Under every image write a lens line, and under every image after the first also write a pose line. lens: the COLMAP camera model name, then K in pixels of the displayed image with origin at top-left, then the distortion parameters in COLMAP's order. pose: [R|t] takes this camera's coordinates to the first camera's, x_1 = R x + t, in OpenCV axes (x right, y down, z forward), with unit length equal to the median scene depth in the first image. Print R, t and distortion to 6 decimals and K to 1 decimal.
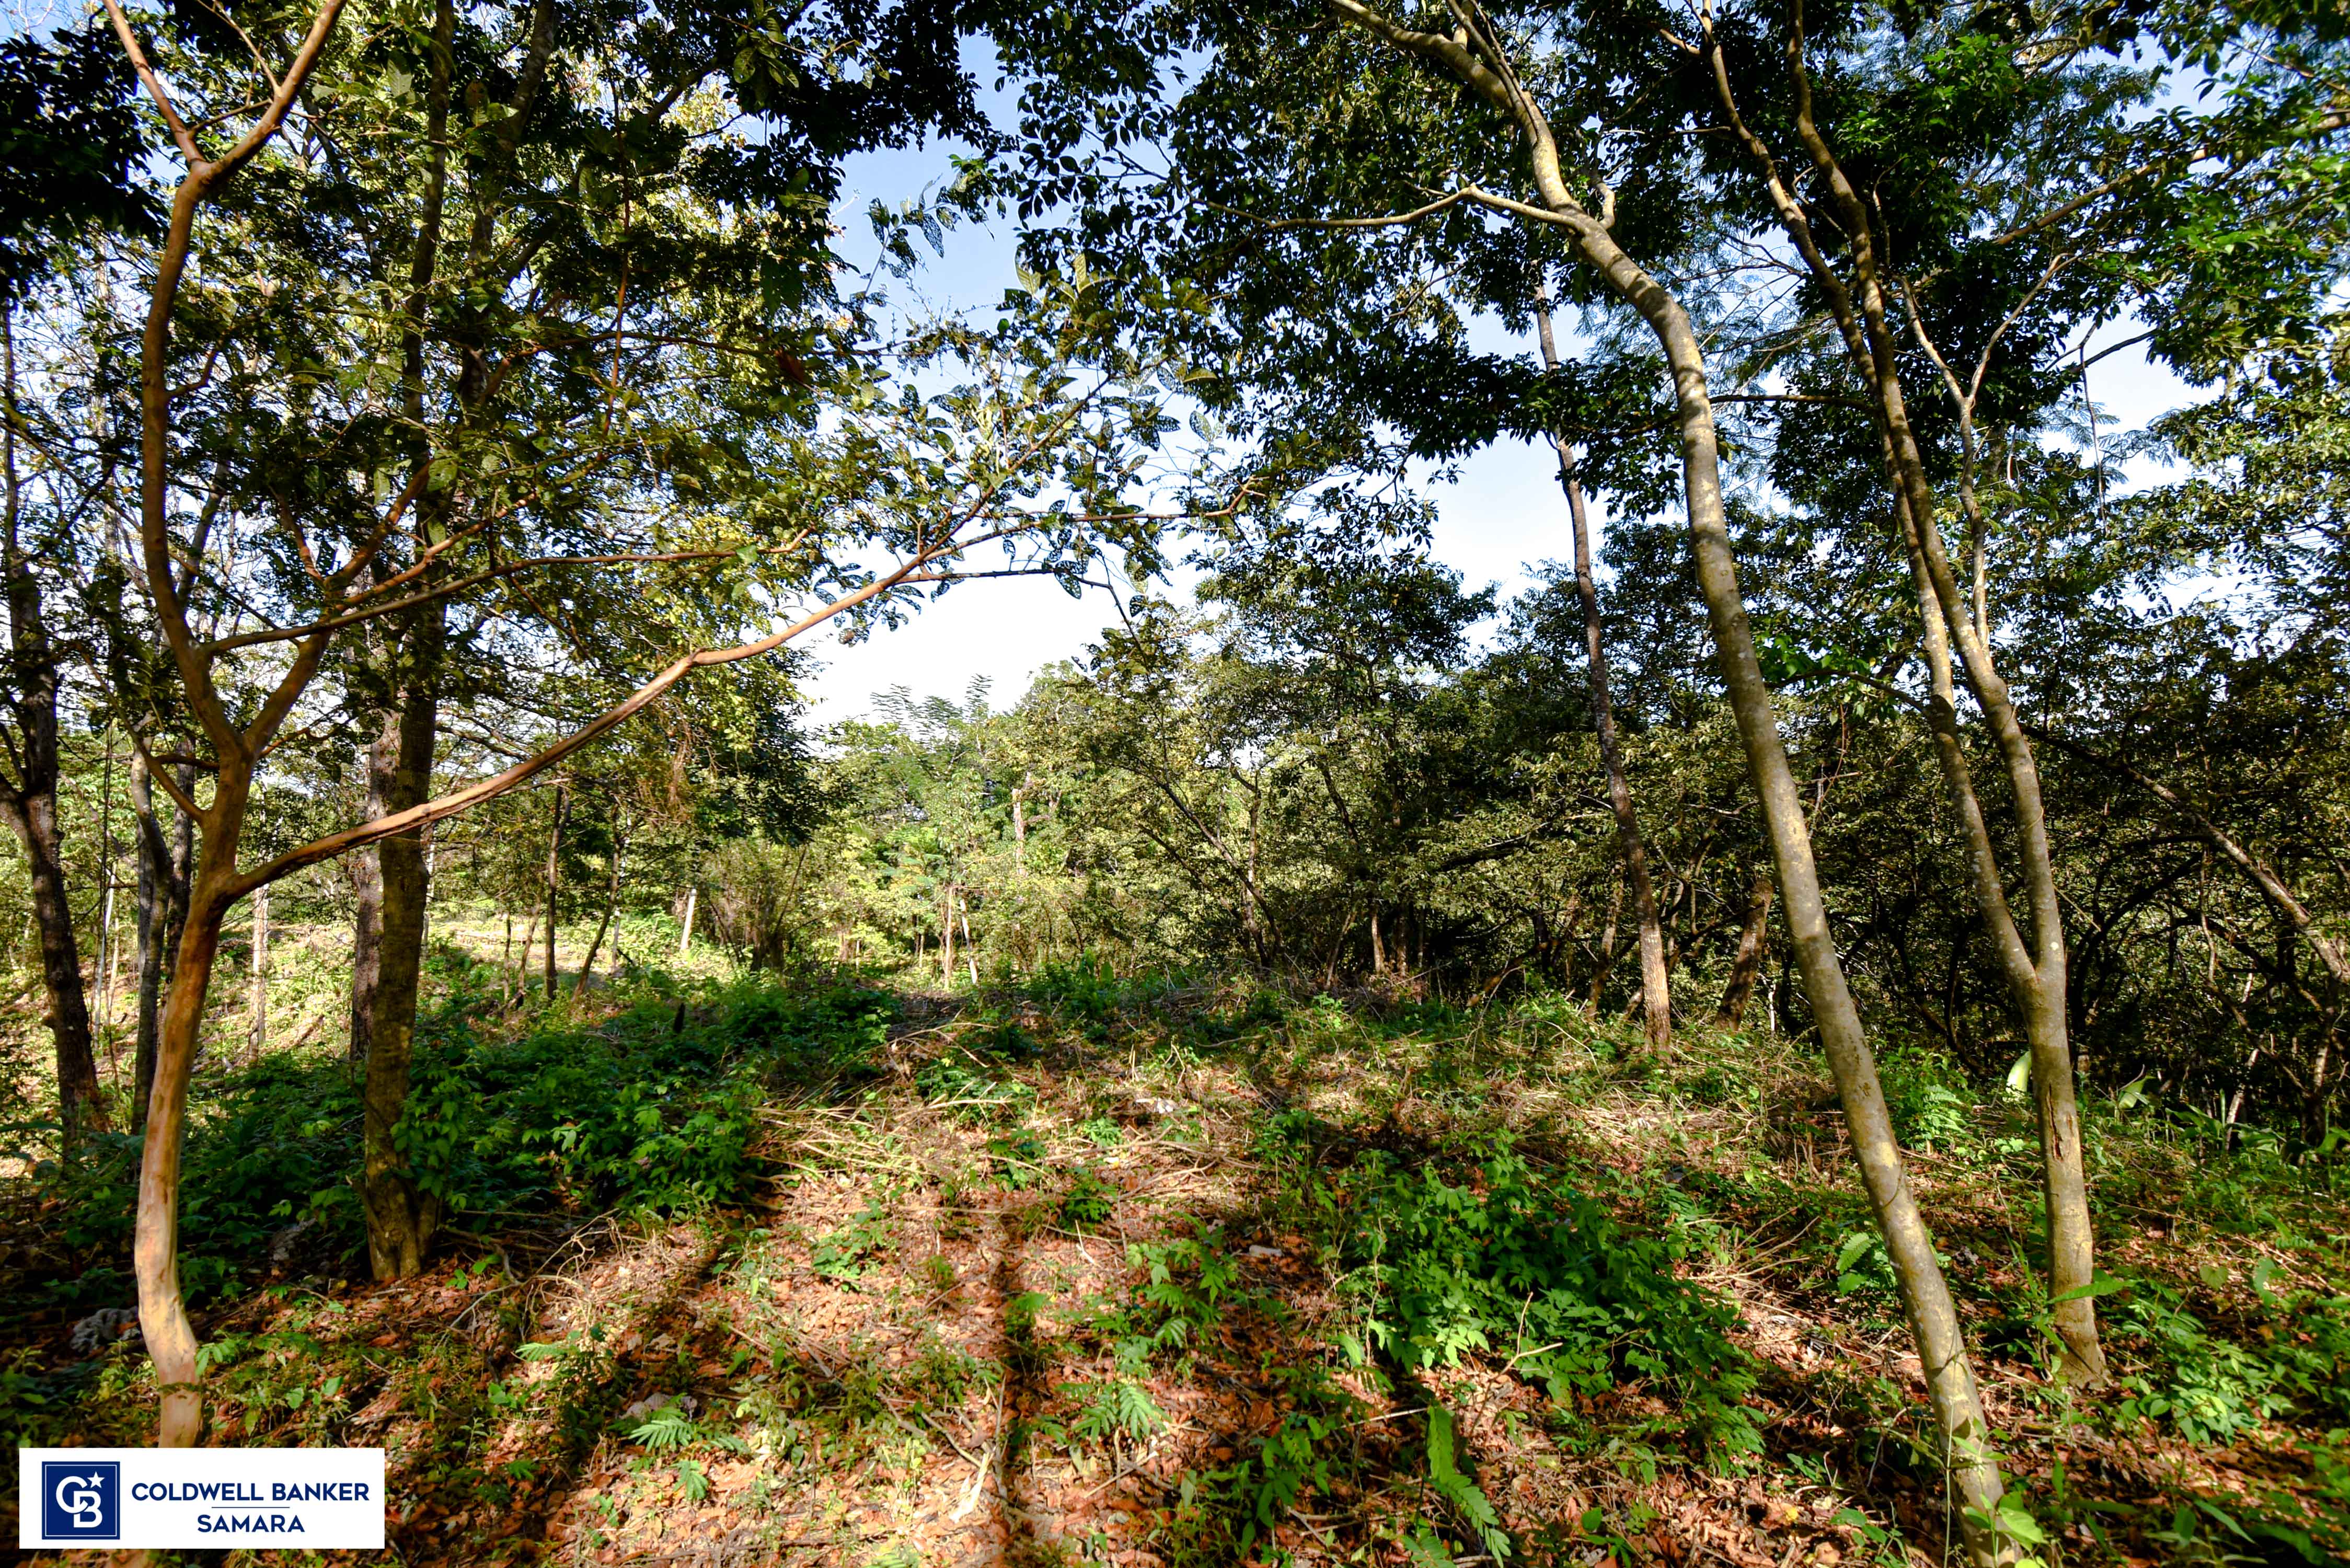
lens RADIAL K [[1173.4, 0, 1175.0], [0, 1173.4, 784.0], [0, 0, 1]] dist [0.002783, -0.005650]
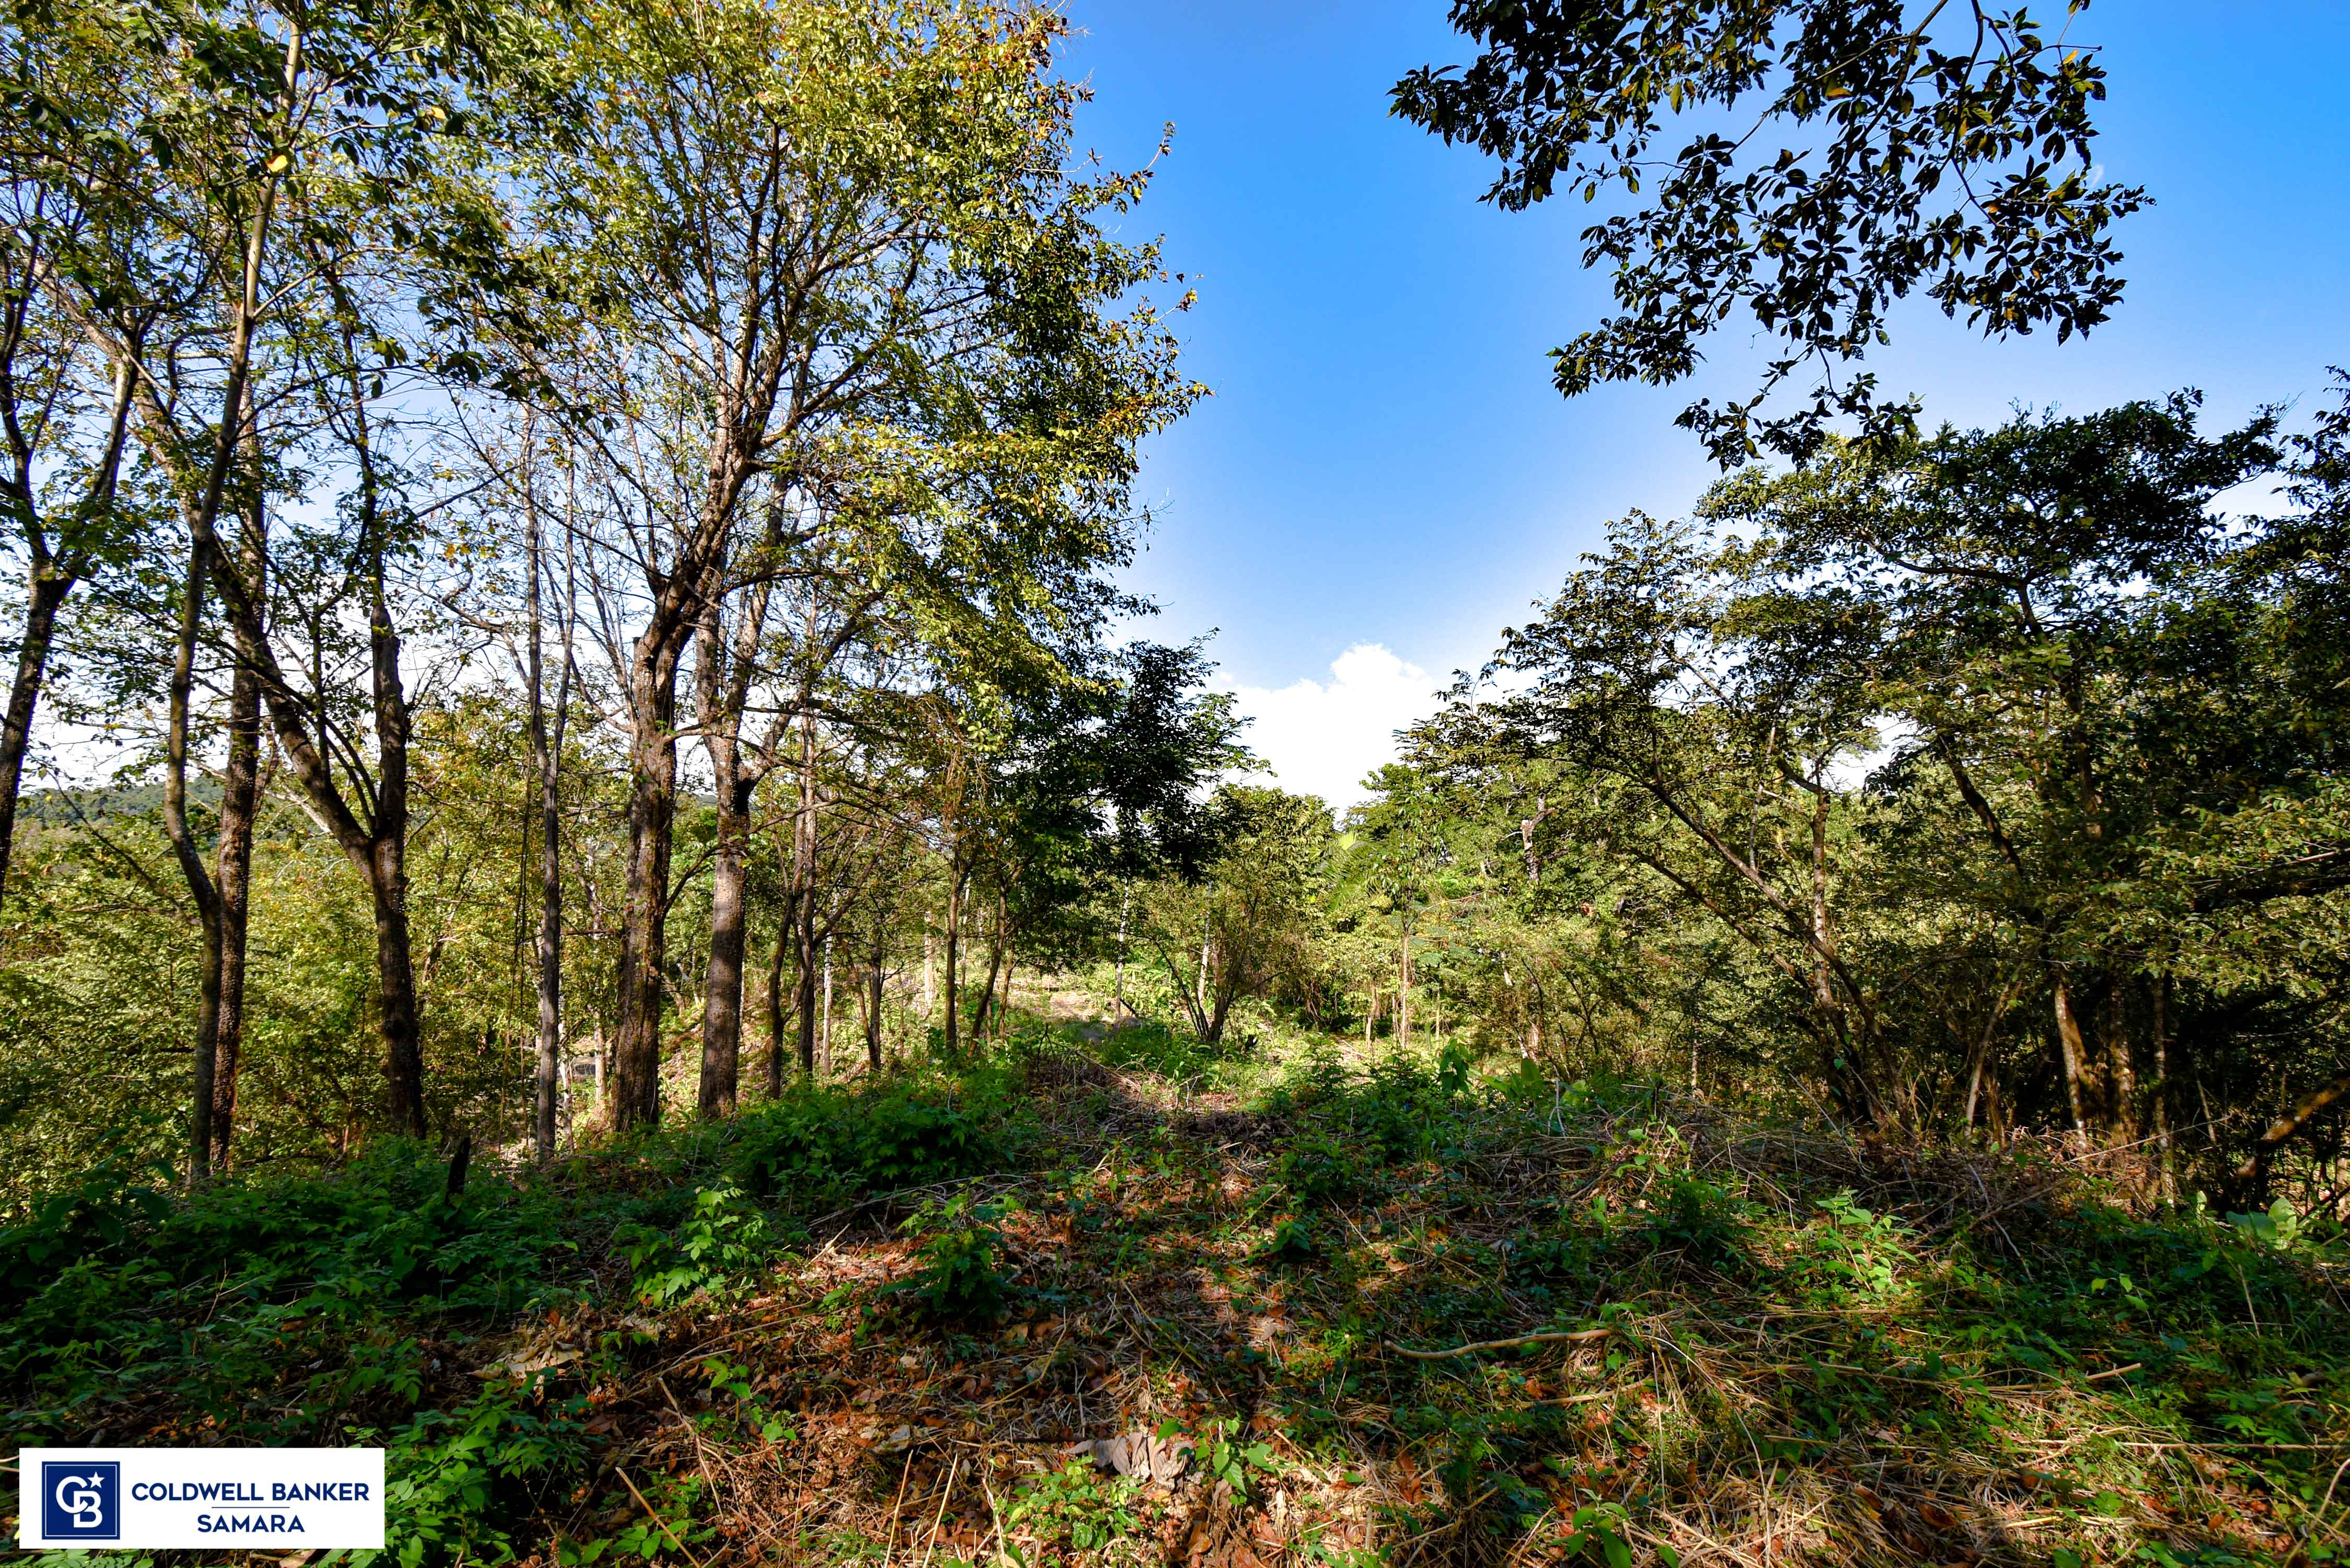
lens RADIAL K [[1173.4, 0, 1175.0], [0, 1173.4, 784.0], [0, 0, 1]] dist [0.002783, -0.005650]
pose [[0.881418, -0.055988, -0.469008, 0.057058], [0.035521, 0.997995, -0.052379, 0.021915], [0.471000, 0.029508, 0.881640, 0.244081]]
